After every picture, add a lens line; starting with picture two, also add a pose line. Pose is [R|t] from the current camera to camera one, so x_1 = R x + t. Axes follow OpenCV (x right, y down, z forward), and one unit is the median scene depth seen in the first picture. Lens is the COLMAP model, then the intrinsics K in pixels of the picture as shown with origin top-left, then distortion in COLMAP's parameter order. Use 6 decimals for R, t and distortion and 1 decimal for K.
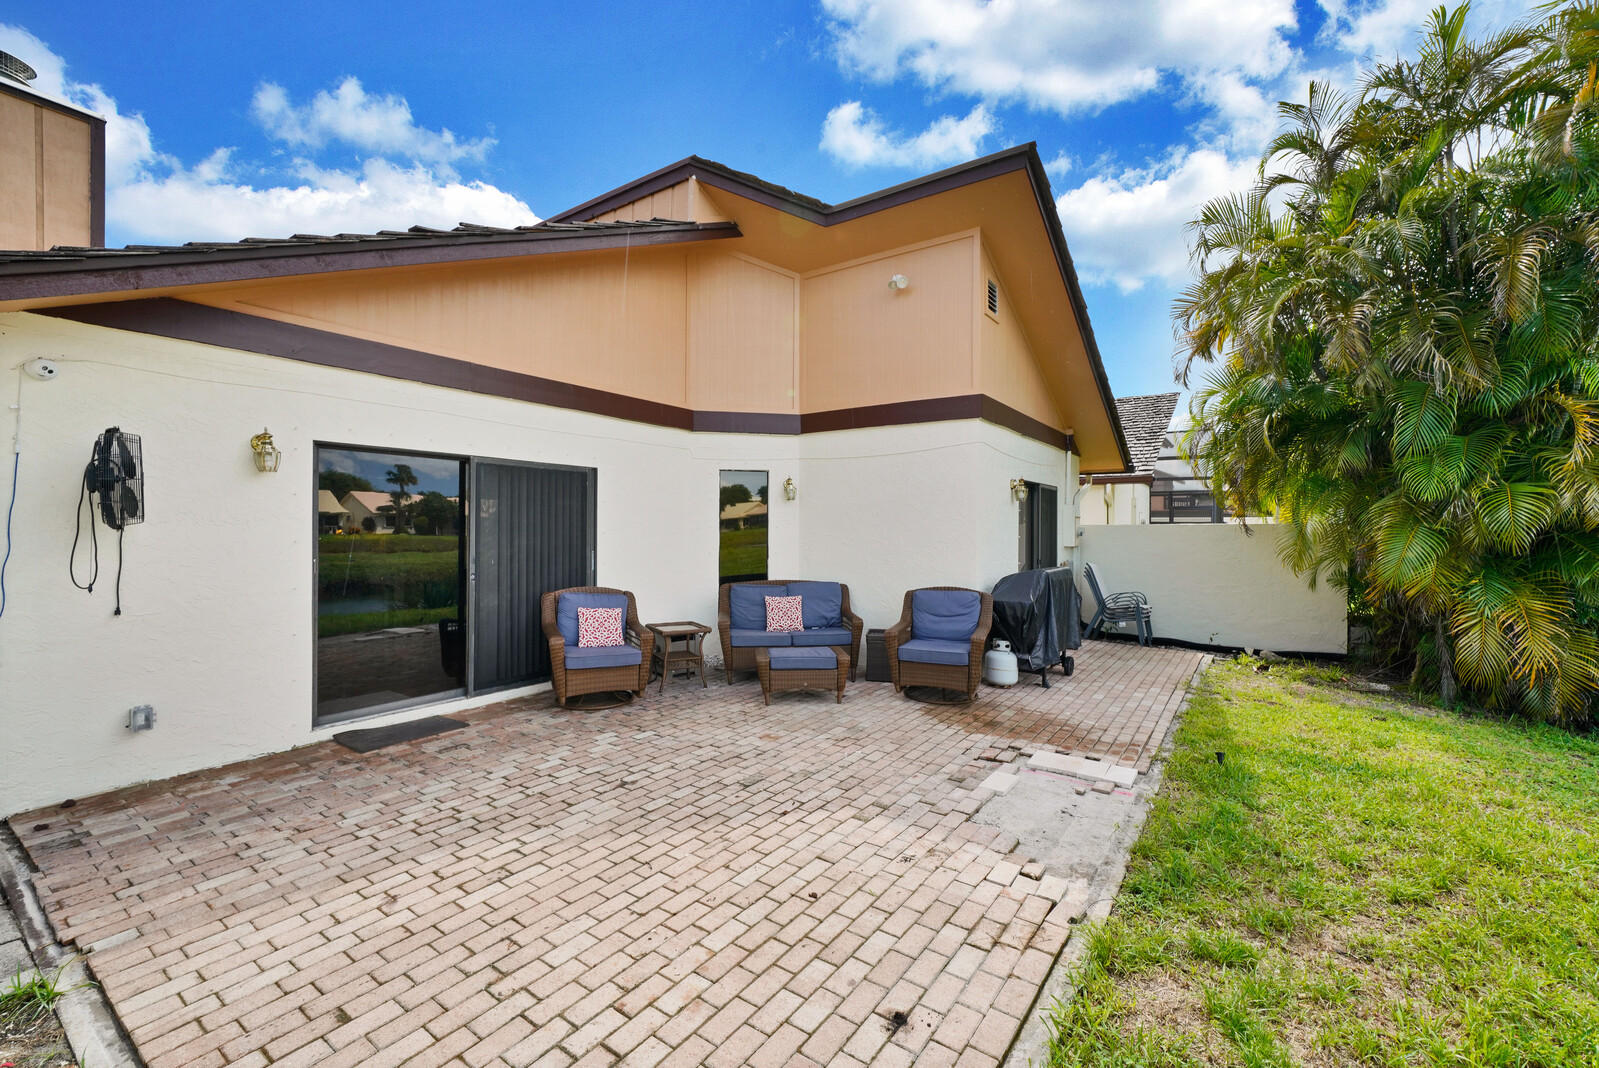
lens RADIAL K [[683.0, 0, 799.5], [0, 683.0, 534.0], [0, 0, 1]] dist [-0.001772, -0.000161]
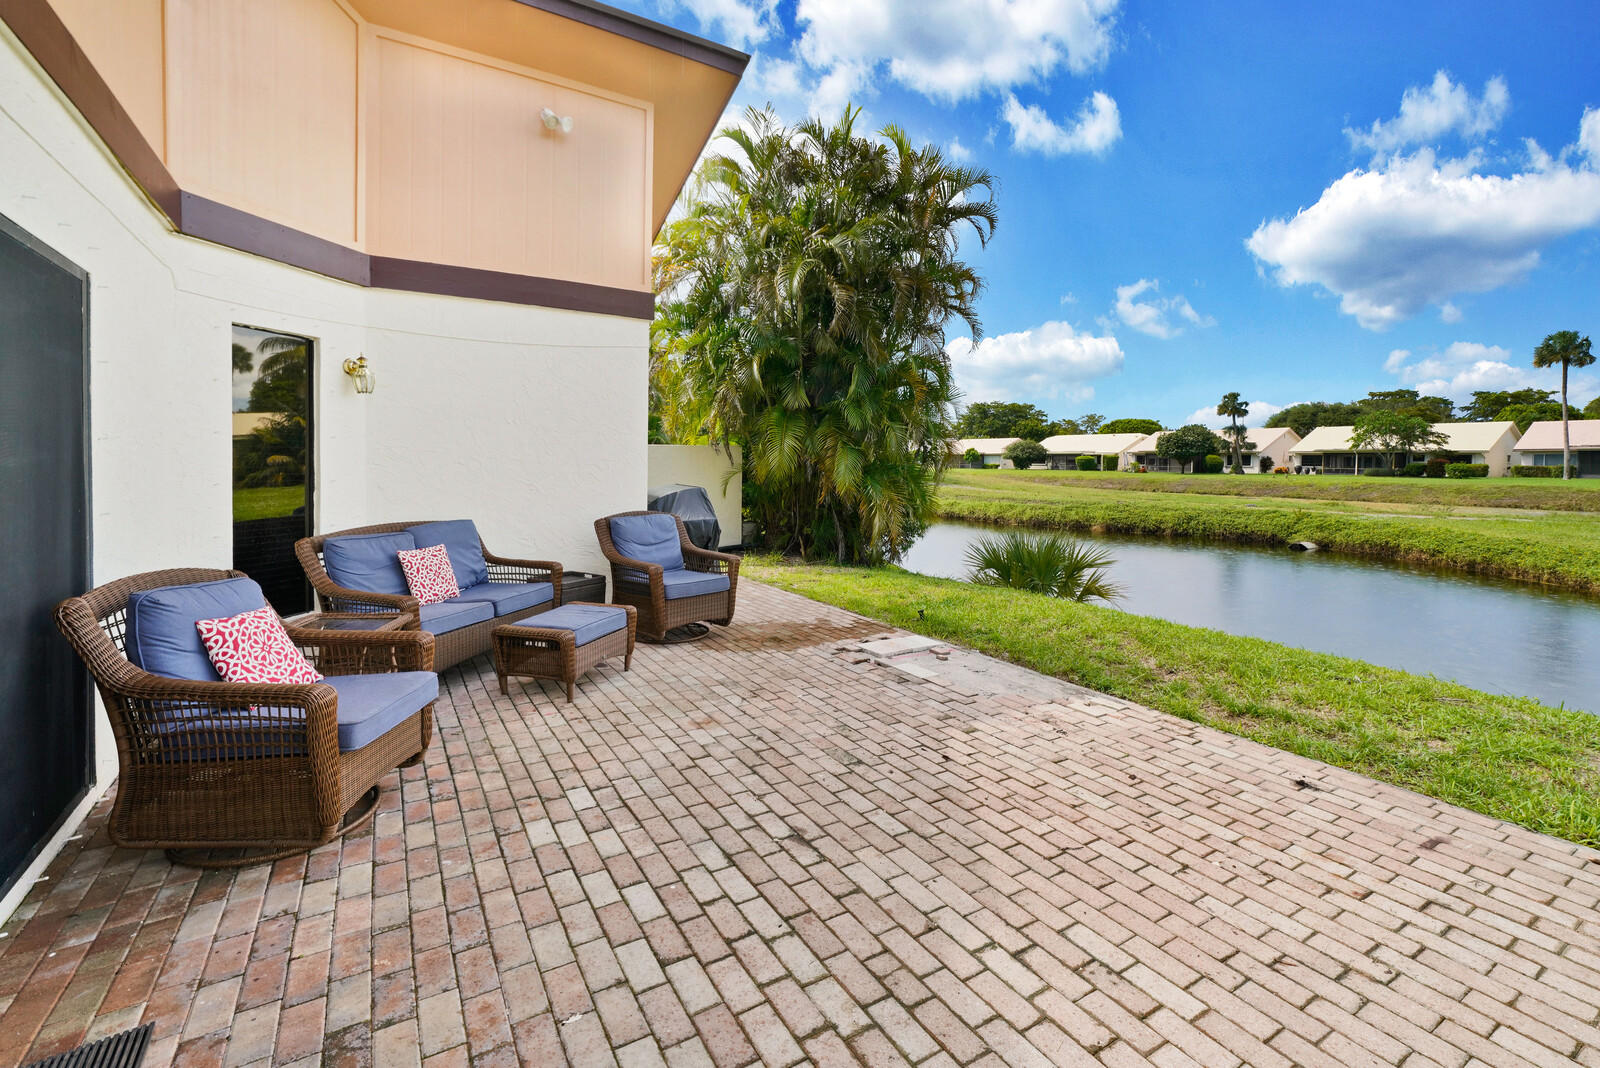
lens RADIAL K [[698.5, 0, 814.1], [0, 698.5, 479.2], [0, 0, 1]] dist [-0.001375, 0.000098]
pose [[0.381599, -0.030269, 0.923832, -0.877686], [0.002071, 0.999489, 0.031892, 0.016337], [-0.924326, -0.010256, 0.381467, 0.782044]]
